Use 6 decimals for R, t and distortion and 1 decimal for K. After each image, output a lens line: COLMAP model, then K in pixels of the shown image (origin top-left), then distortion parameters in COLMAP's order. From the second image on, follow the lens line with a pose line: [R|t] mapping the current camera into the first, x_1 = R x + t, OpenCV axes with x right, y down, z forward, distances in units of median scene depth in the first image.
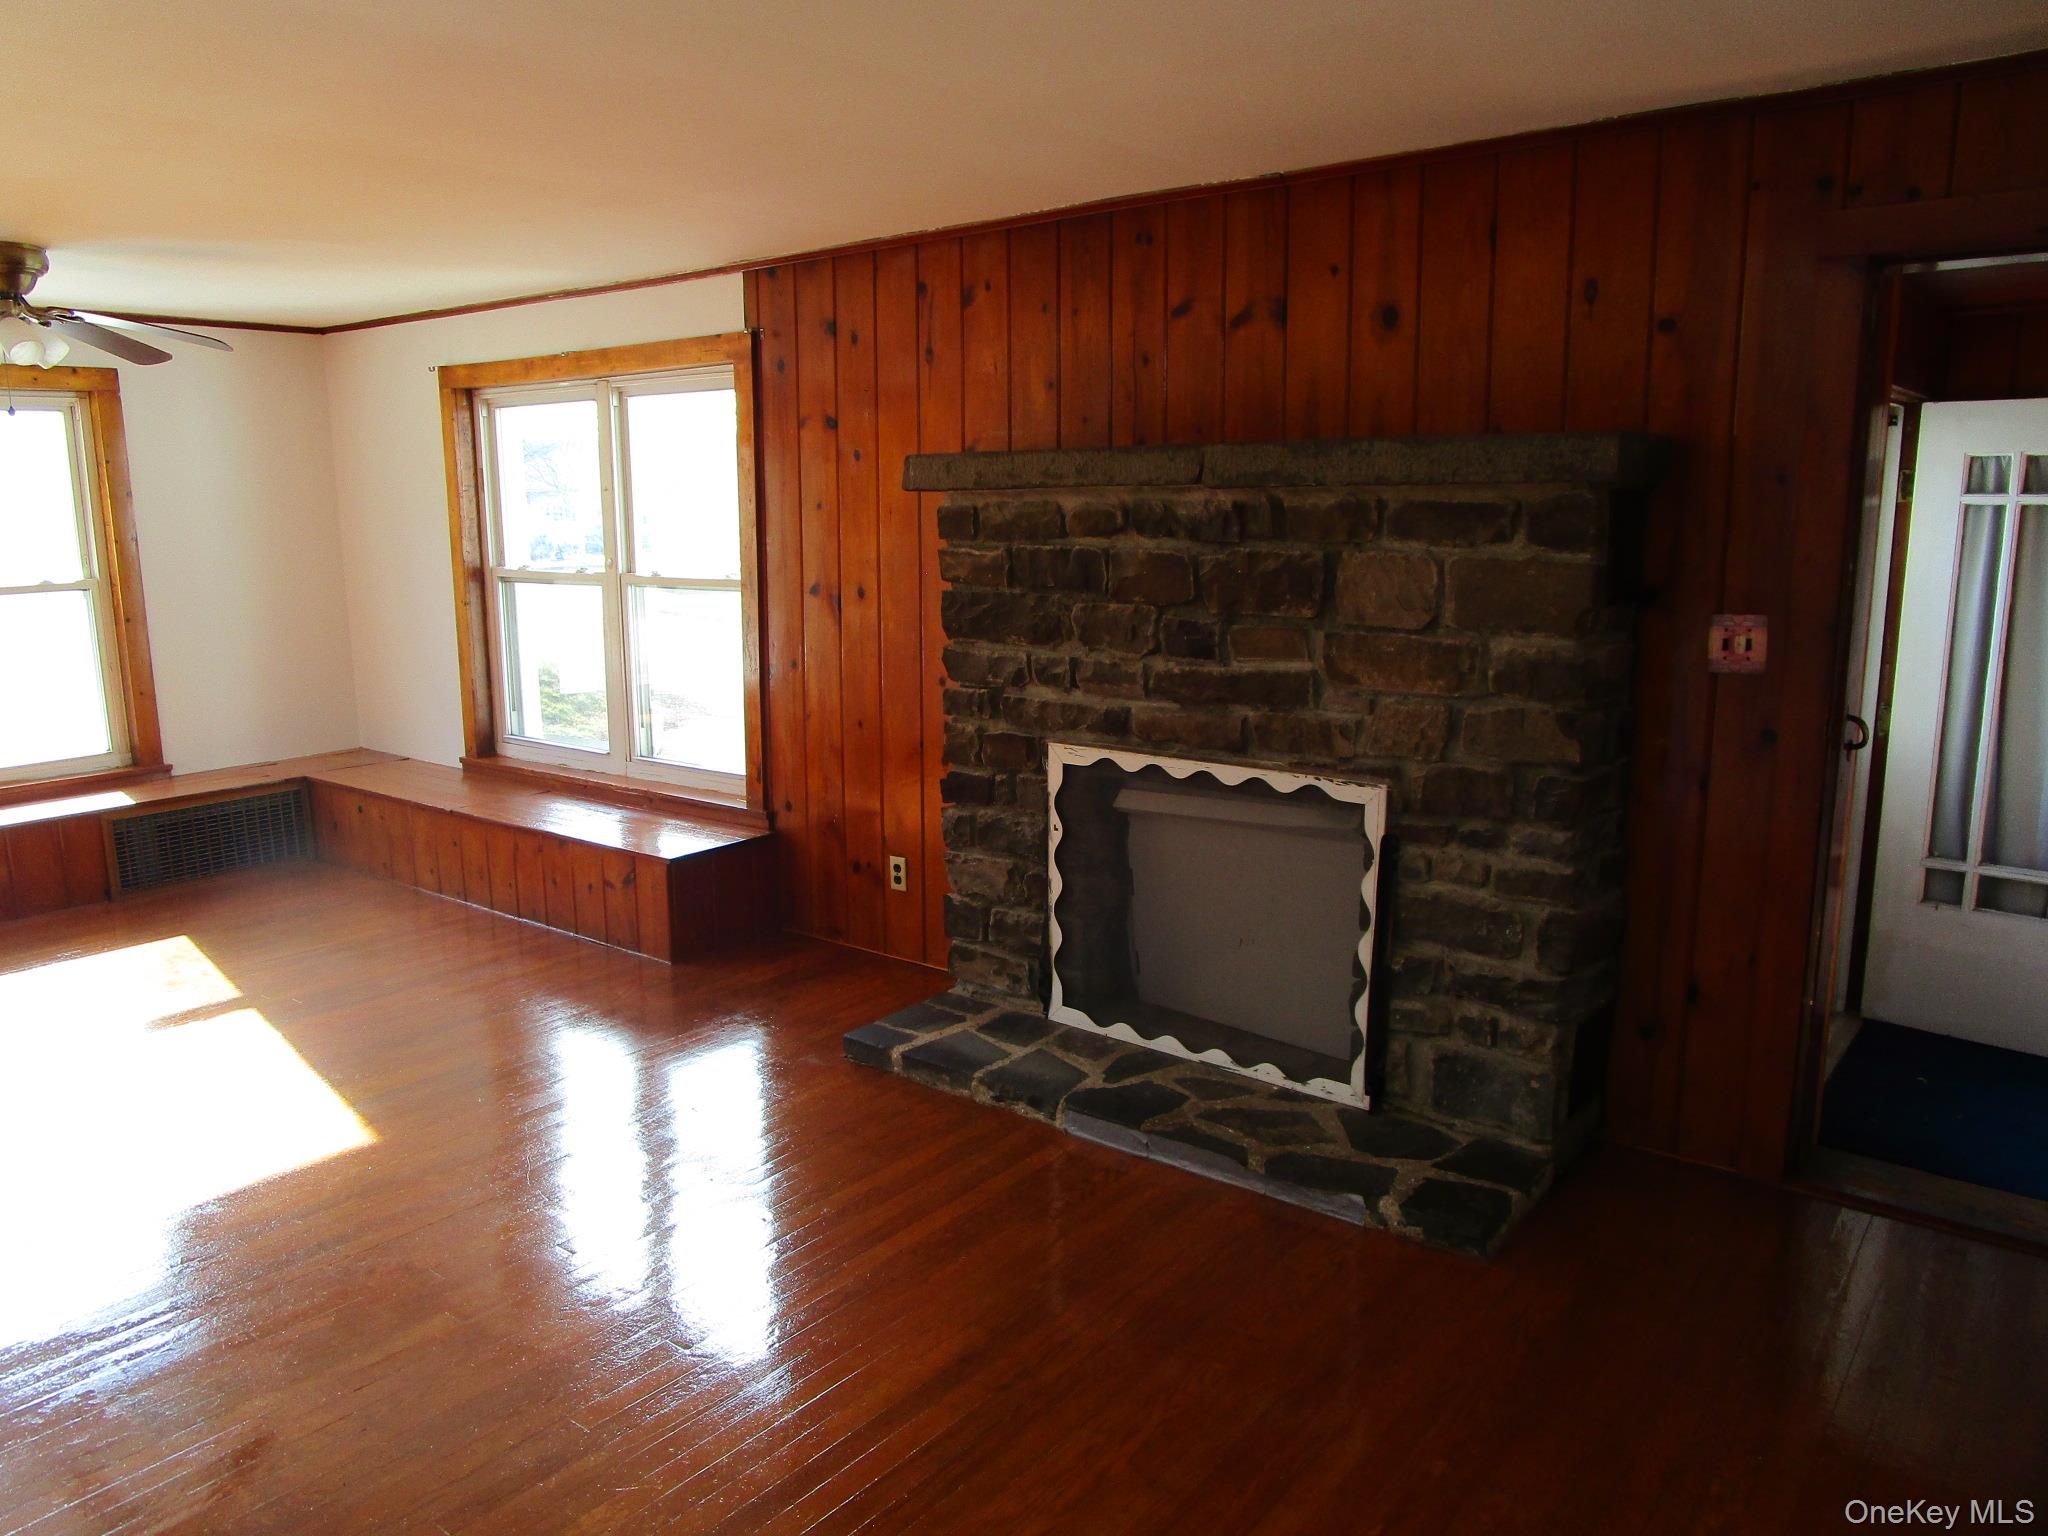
lens RADIAL K [[1470.3, 0, 984.6], [0, 1470.3, 759.1], [0, 0, 1]] dist [-0.002913, -0.003189]
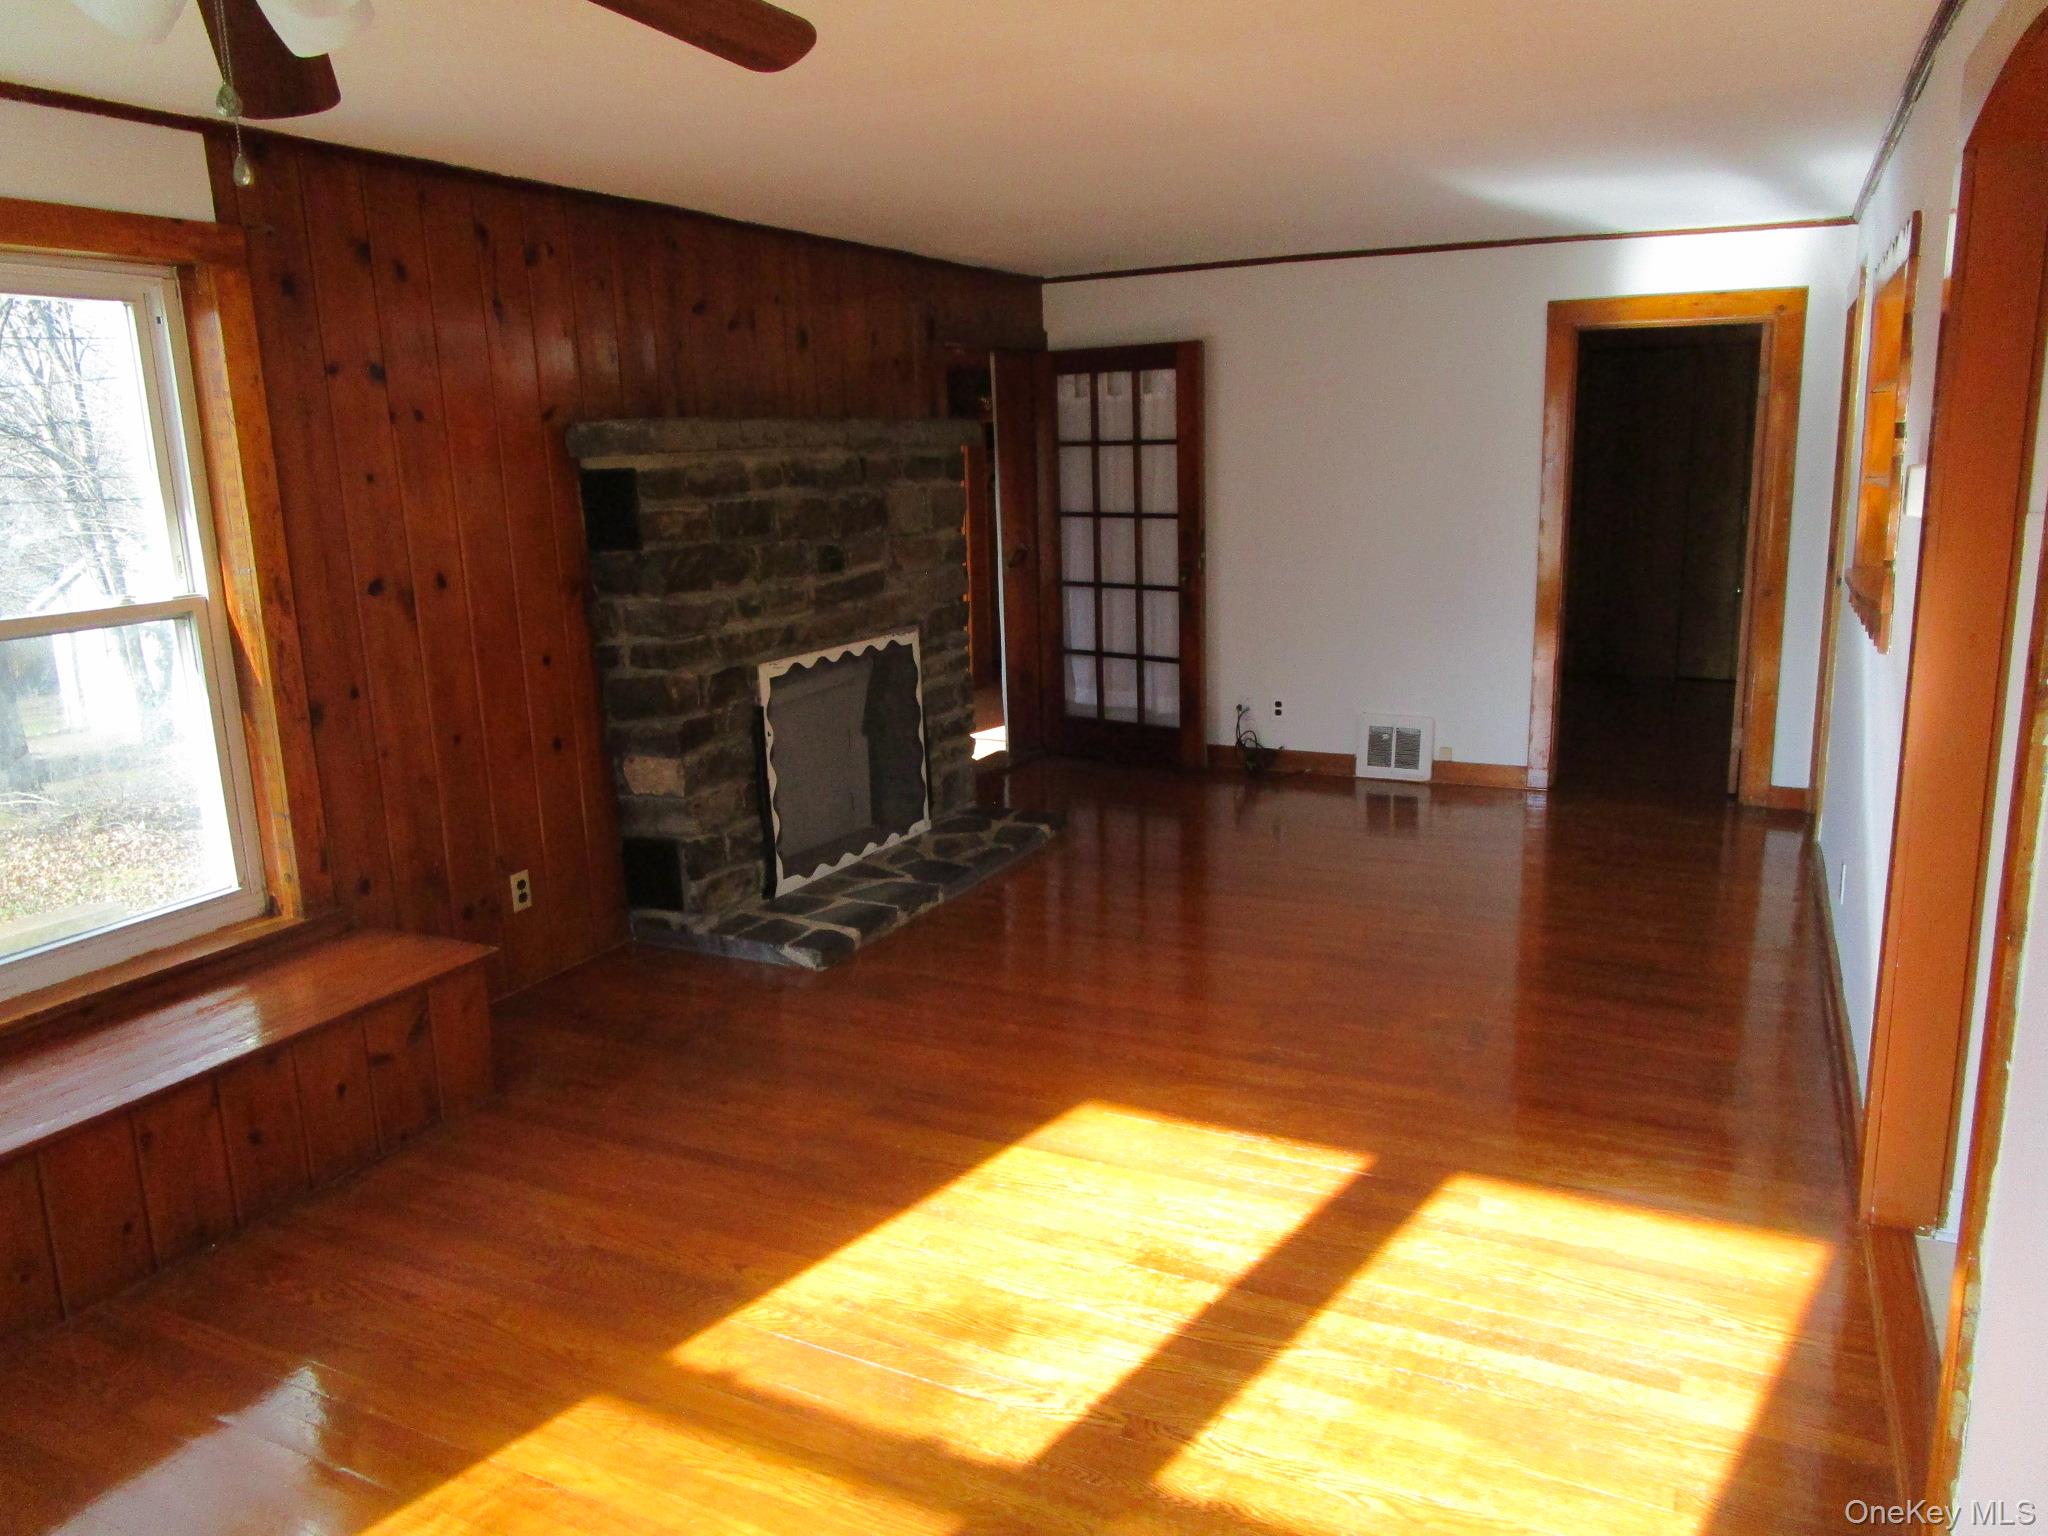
lens RADIAL K [[1470.3, 0, 984.6], [0, 1470.3, 759.1], [0, 0, 1]] dist [-0.002913, -0.003189]
pose [[-0.202442, -0.180576, 0.962502, -1.190745], [0.209338, 0.952155, 0.222664, -0.170473], [-0.956658, 0.246565, -0.154955, 1.062621]]
